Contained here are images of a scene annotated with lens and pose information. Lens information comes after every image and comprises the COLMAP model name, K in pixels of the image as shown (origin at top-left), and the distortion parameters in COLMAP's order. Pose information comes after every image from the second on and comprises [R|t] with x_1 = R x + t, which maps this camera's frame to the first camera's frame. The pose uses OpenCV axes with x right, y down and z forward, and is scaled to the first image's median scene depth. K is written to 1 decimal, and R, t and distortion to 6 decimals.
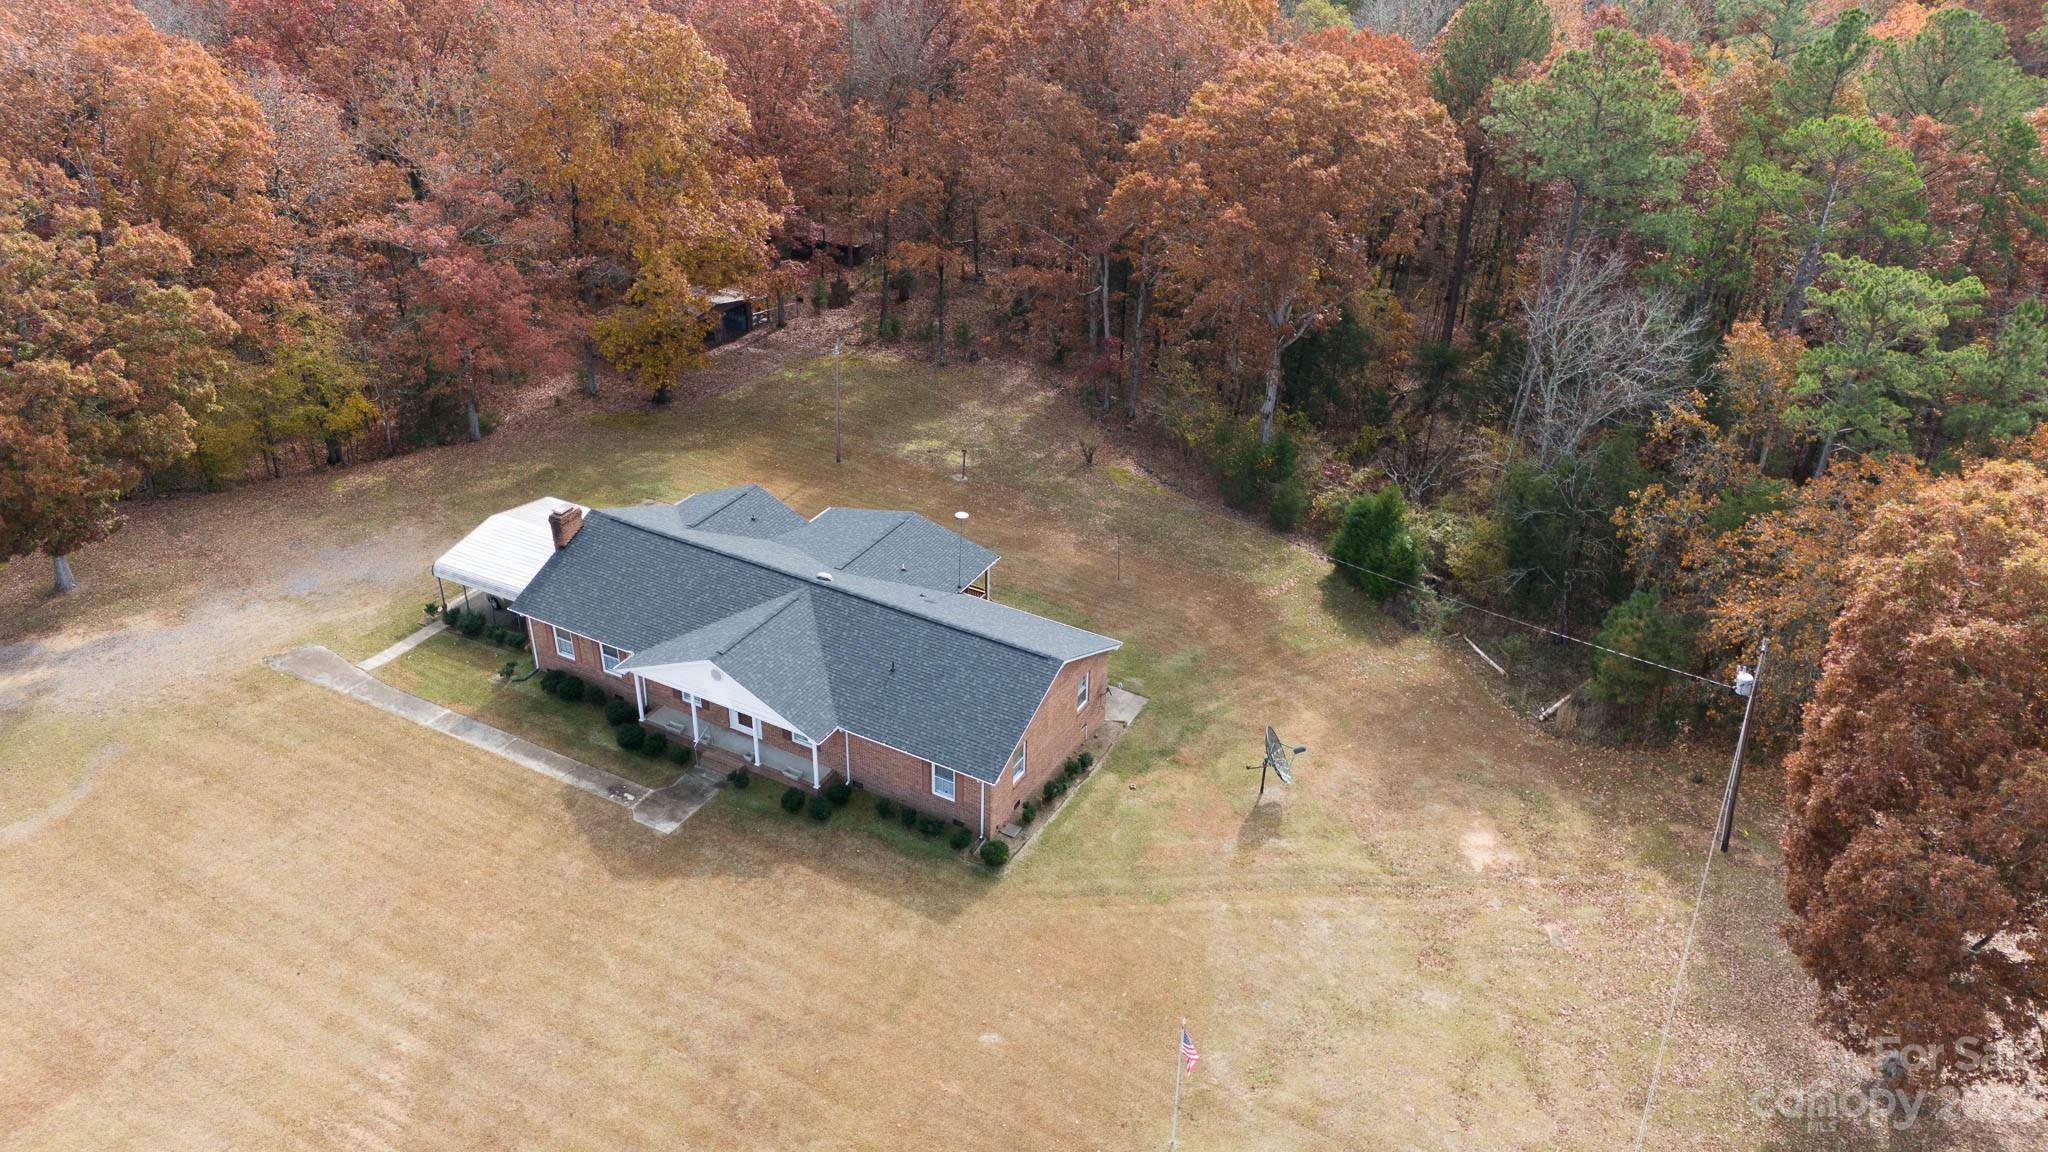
lens RADIAL K [[1496.0, 0, 1023.5], [0, 1496.0, 572.4], [0, 0, 1]] dist [0.077492, -0.080181]
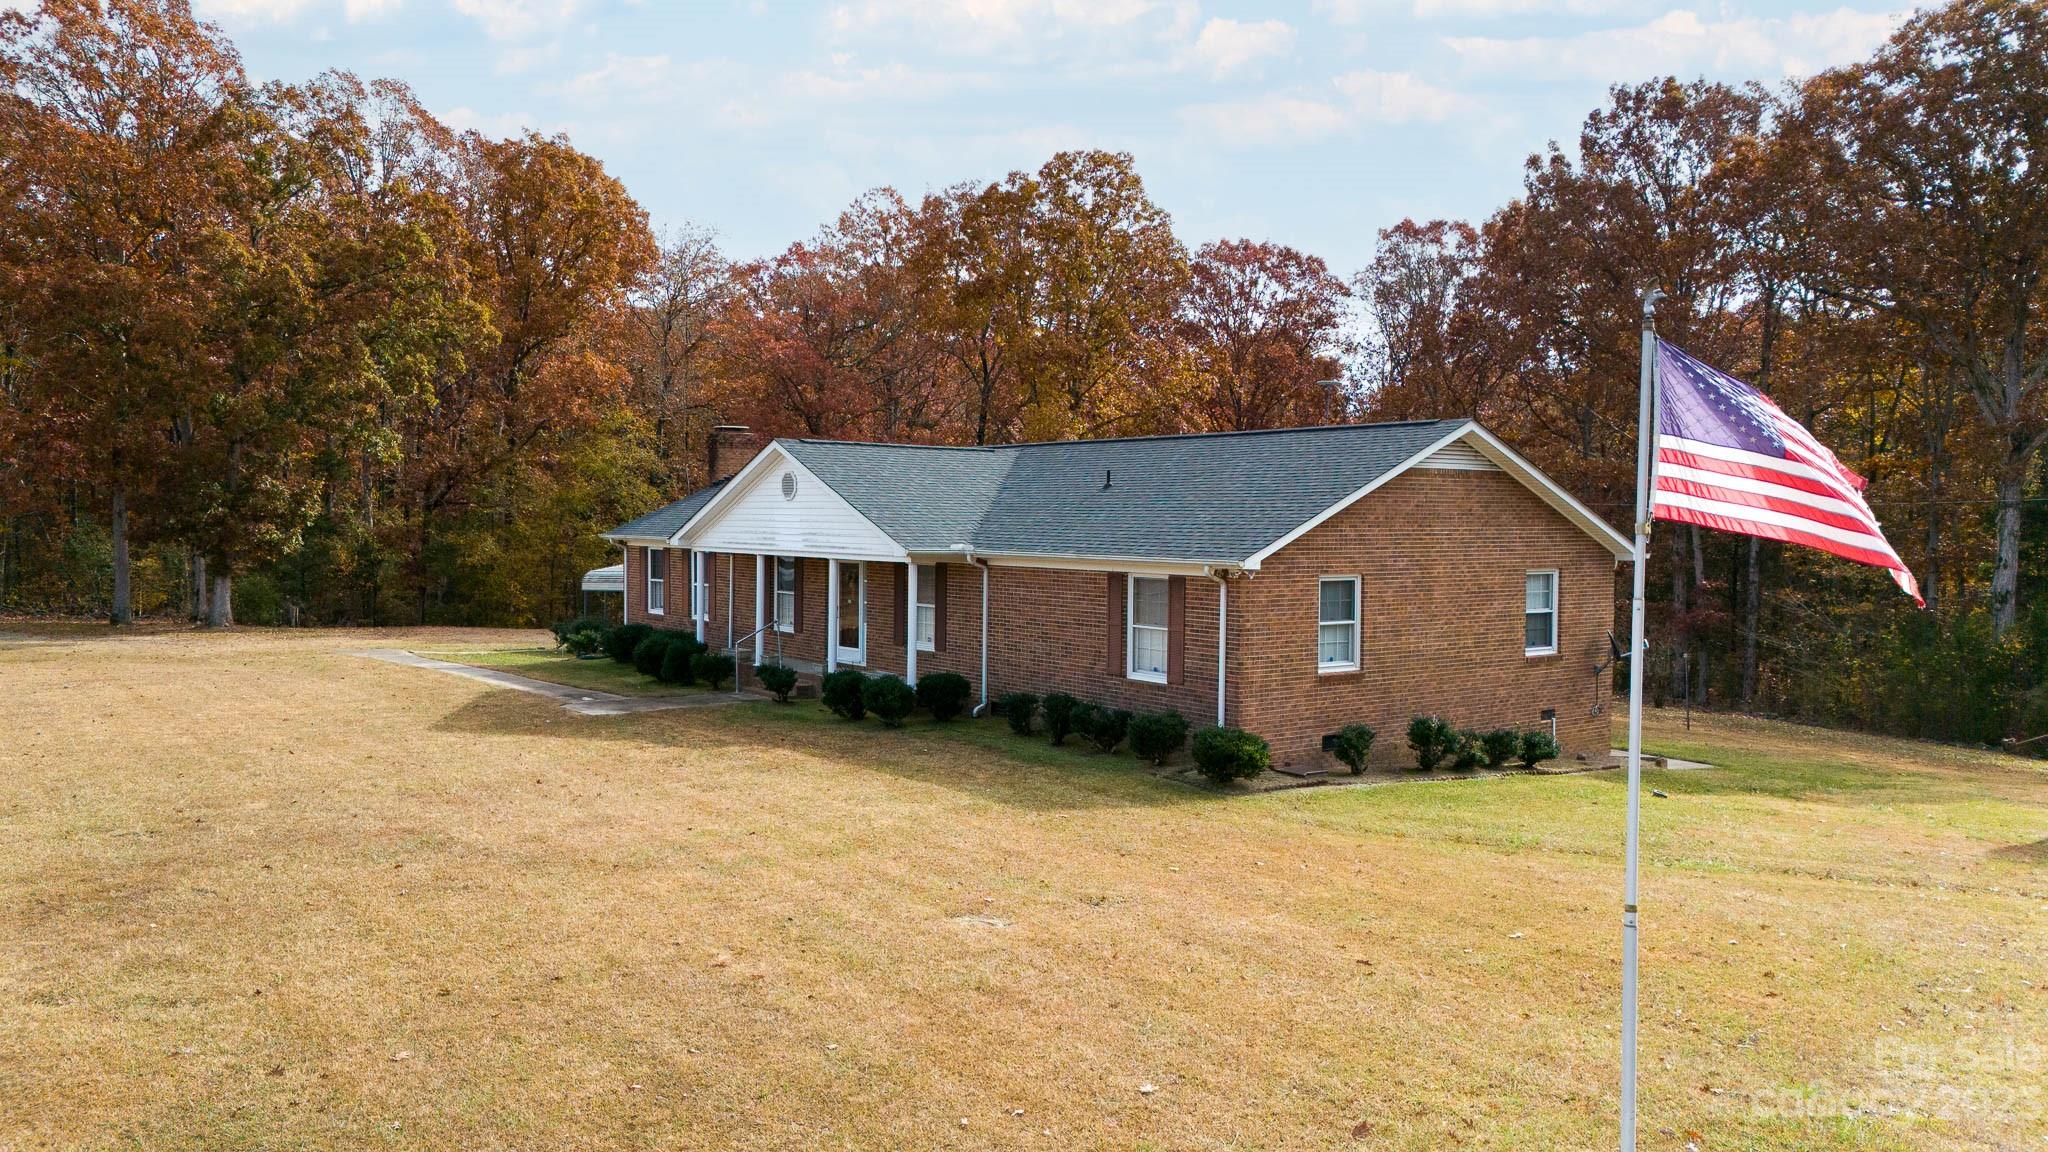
lens RADIAL K [[1496.0, 0, 1023.5], [0, 1496.0, 572.4], [0, 0, 1]] dist [0.077492, -0.080181]
pose [[0.917523, 0.007894, -0.397604, 0.079042], [-0.198496, 0.875446, -0.440674, 0.301264], [0.344603, 0.483251, 0.804809, 0.597024]]
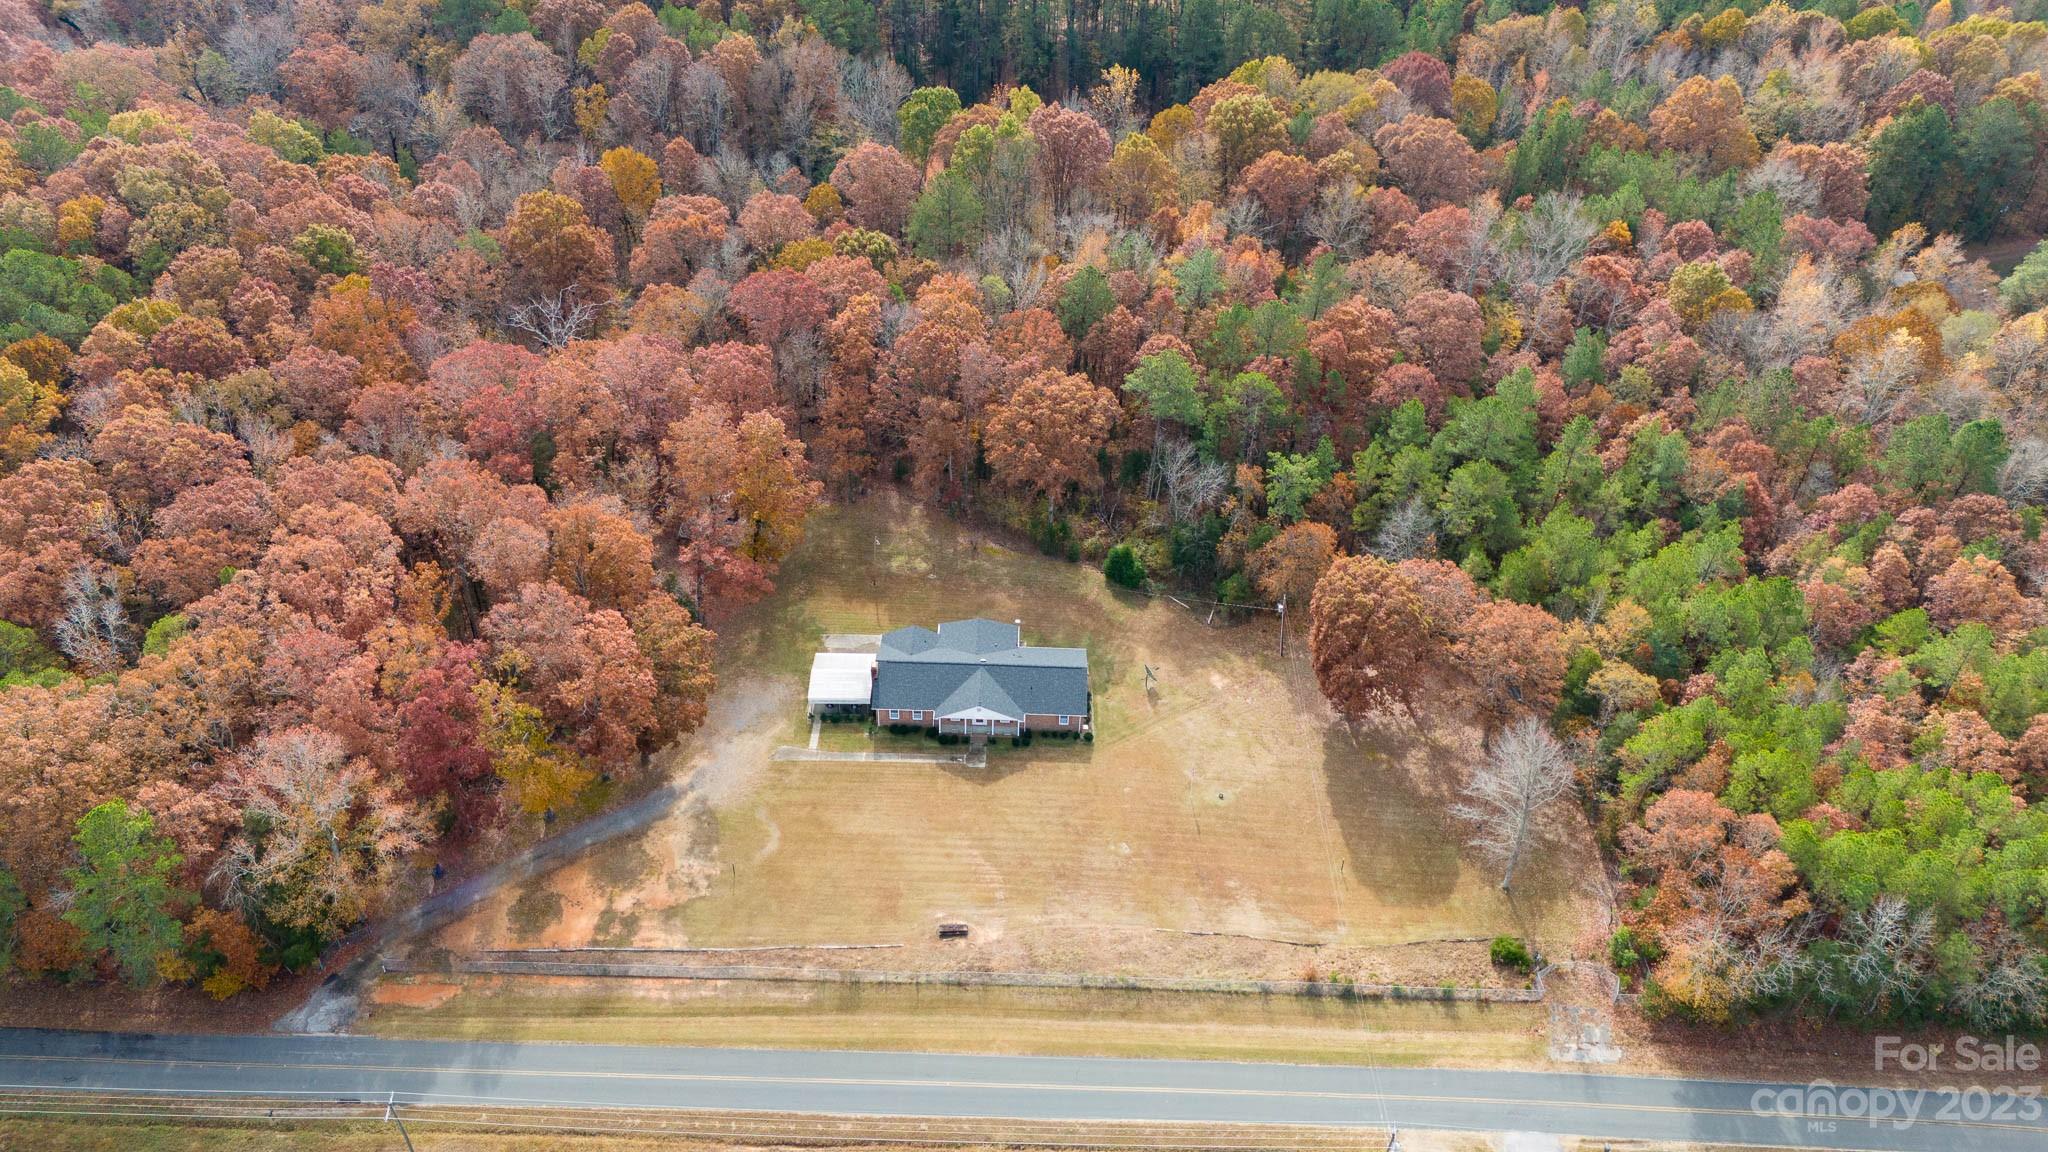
lens RADIAL K [[1496.0, 0, 1023.5], [0, 1496.0, 572.4], [0, 0, 1]] dist [0.077492, -0.080181]
pose [[0.885025, -0.293707, 0.361201, -1.038144], [0.227069, 0.949660, 0.215835, -0.742824], [-0.406411, -0.109002, 0.907165, -1.514615]]
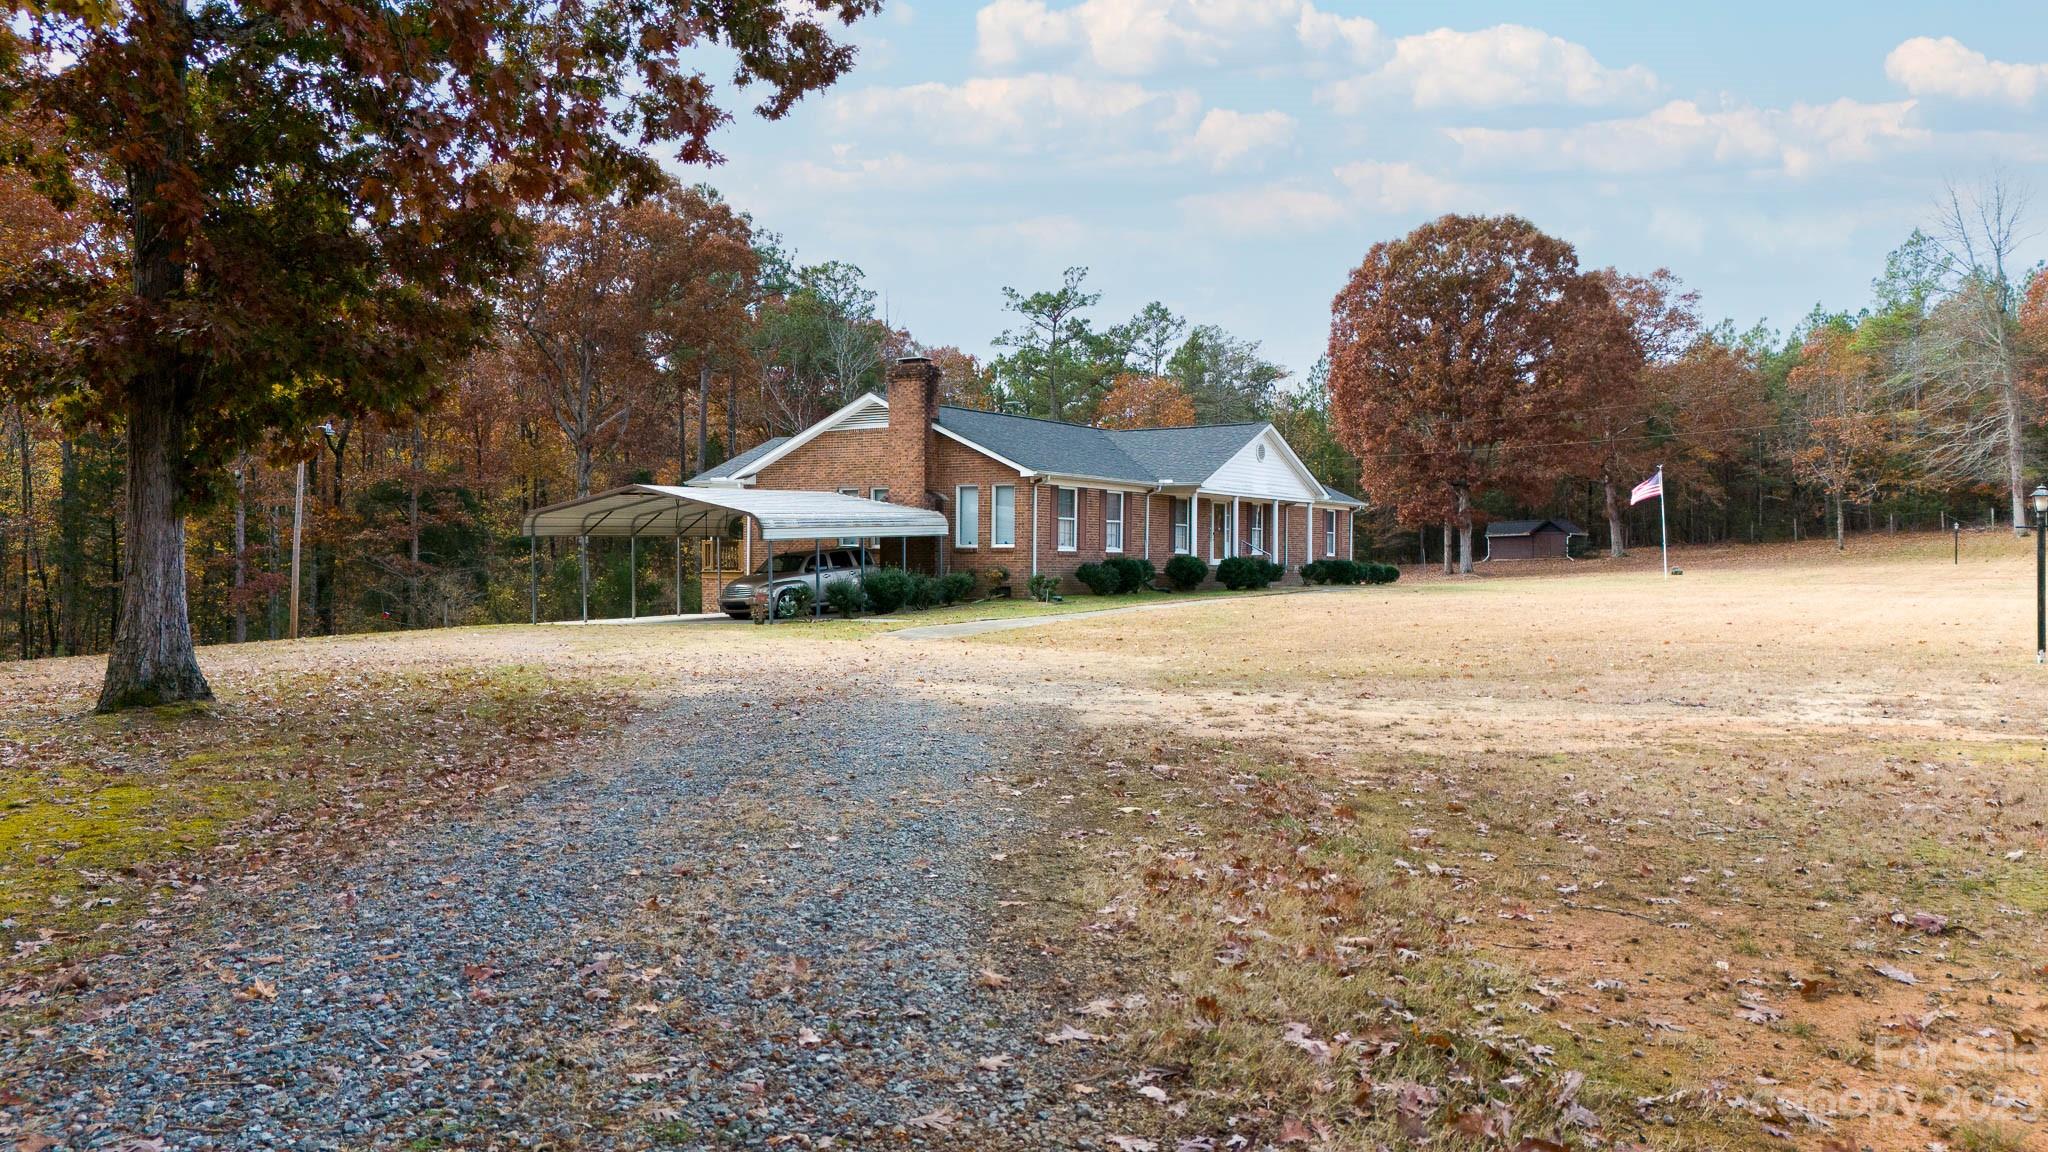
lens RADIAL K [[1496.0, 0, 1023.5], [0, 1496.0, 572.4], [0, 0, 1]] dist [0.077492, -0.080181]
pose [[0.063664, -0.021911, 0.997731, -0.998758], [0.504709, 0.863188, -0.013249, 0.067960], [-0.860939, 0.504407, 0.066013, 1.053978]]
